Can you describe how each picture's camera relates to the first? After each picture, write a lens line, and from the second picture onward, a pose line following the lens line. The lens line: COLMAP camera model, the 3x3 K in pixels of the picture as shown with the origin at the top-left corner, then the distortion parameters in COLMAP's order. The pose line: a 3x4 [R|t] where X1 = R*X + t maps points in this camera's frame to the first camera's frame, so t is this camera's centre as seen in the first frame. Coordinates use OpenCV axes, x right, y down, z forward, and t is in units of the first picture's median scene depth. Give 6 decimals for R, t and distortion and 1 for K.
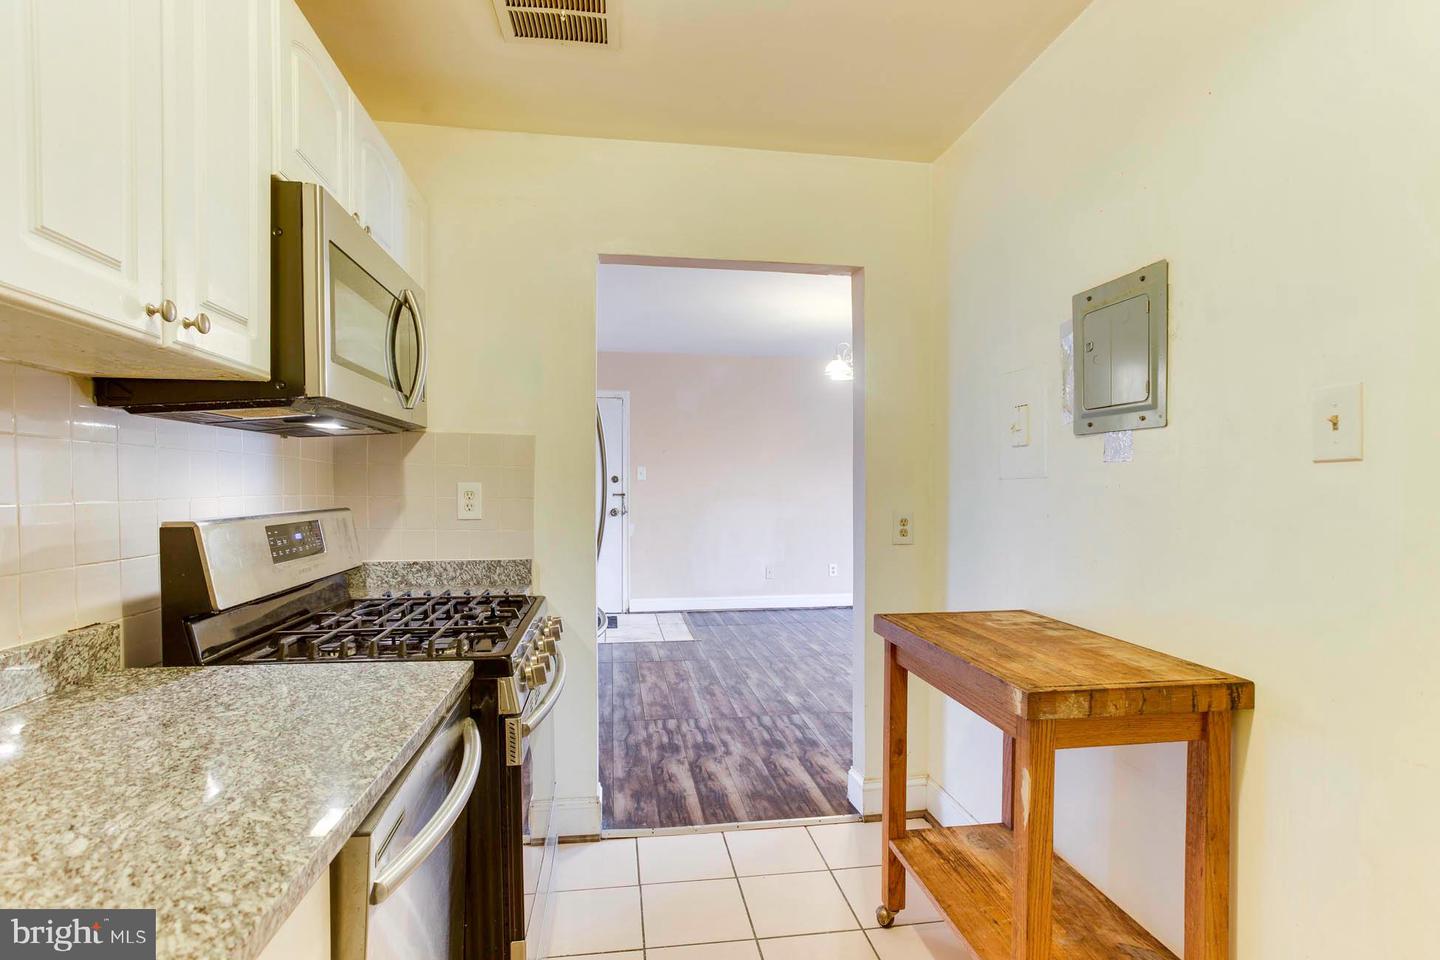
lens RADIAL K [[706.7, 0, 707.8], [0, 706.7, 487.1], [0, 0, 1]] dist [-0.040034, 0.033281]
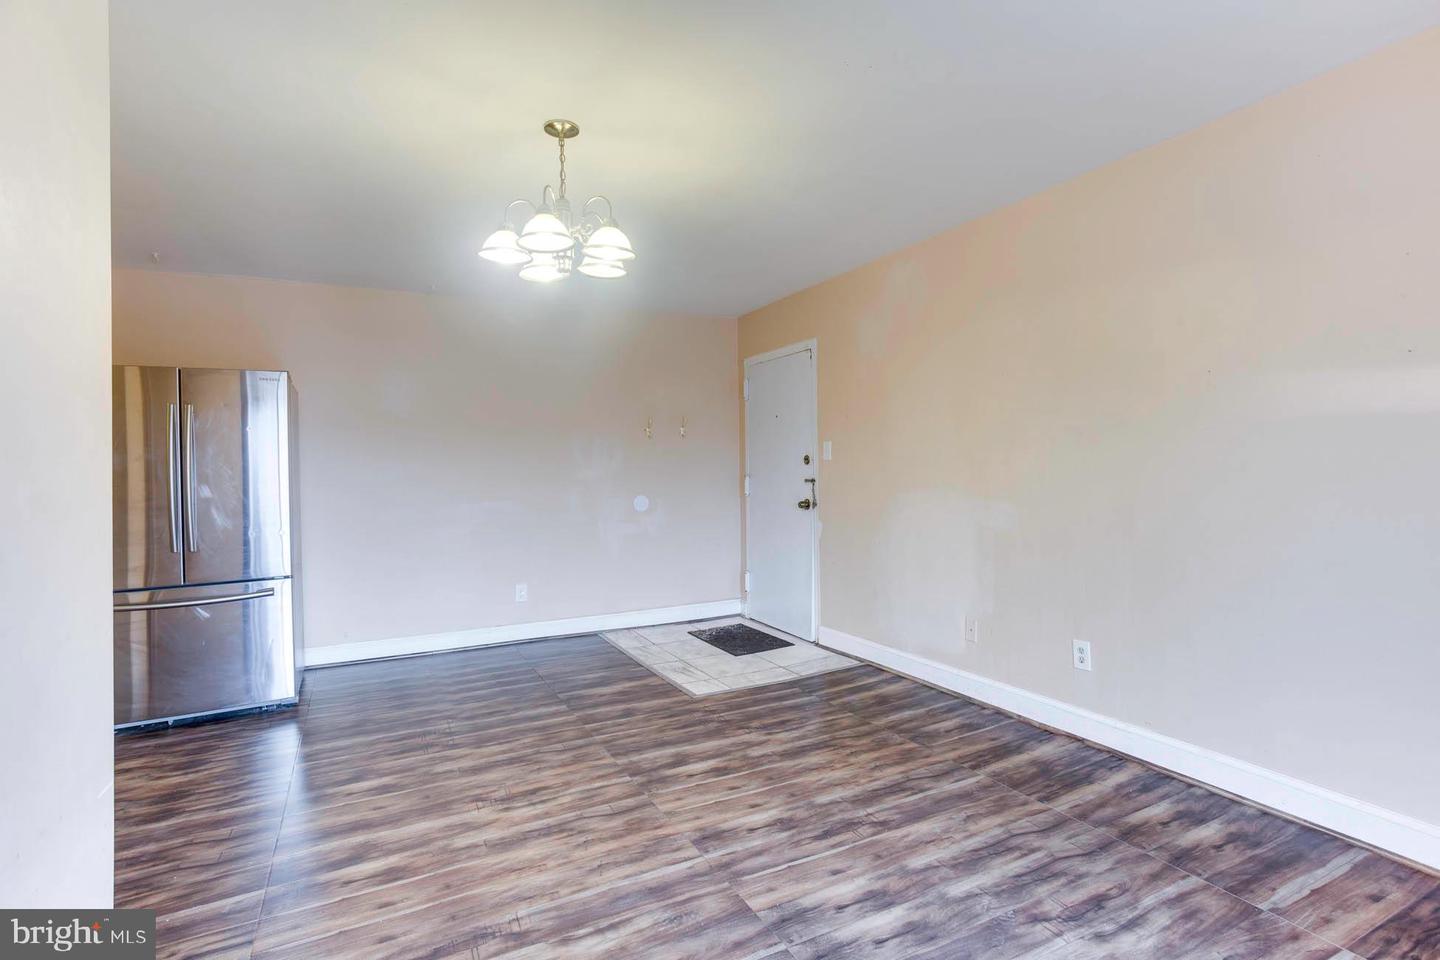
lens RADIAL K [[700.5, 0, 727.3], [0, 700.5, 470.1], [0, 0, 1]] dist [-0.048901, 0.033728]
pose [[0.335829, -0.008453, -0.941885, 1.225431], [0.017818, 0.999838, -0.002621, 0.000462], [0.941754, -0.015902, 0.335925, 1.550591]]
